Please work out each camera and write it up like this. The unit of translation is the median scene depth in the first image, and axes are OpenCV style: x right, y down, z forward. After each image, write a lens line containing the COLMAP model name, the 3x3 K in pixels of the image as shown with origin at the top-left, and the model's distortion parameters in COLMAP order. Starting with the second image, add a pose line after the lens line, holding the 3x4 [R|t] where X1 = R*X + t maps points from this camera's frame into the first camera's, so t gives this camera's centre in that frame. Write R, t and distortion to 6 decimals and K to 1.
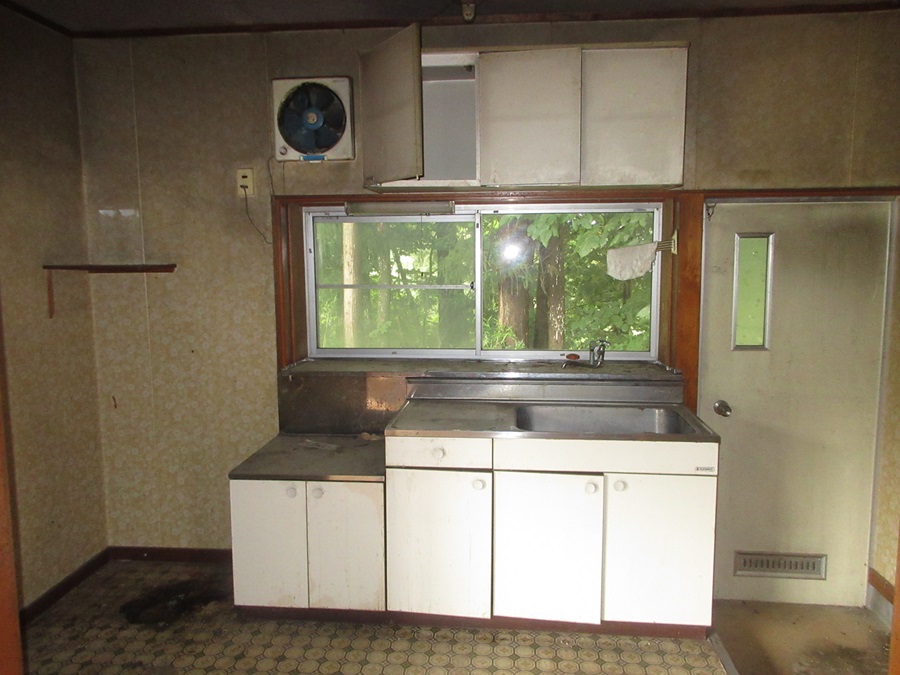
lens RADIAL K [[674.4, 0, 450.6], [0, 674.4, 323.2], [0, 0, 1]] dist [0.005065, 0.006450]
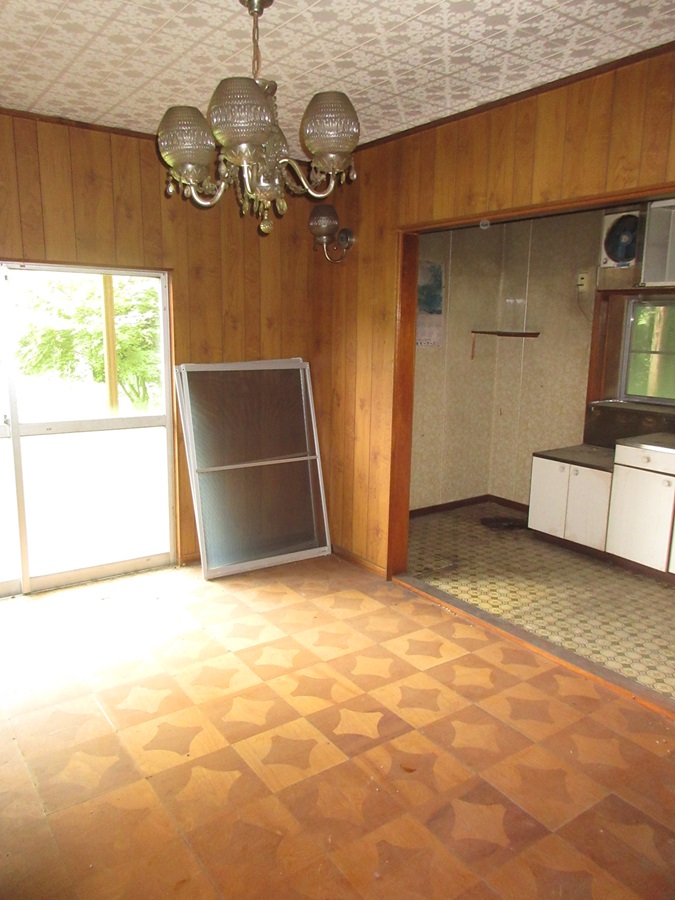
lens RADIAL K [[684.6, 0, 337.5], [0, 684.6, 450.0], [0, 0, 1]] dist [0.088569, 0.002465]
pose [[0.647604, 0.166553, -0.743552, 0.600941], [-0.100811, 0.985969, 0.133051, 0.021604], [0.755279, -0.011206, 0.655307, -0.509044]]
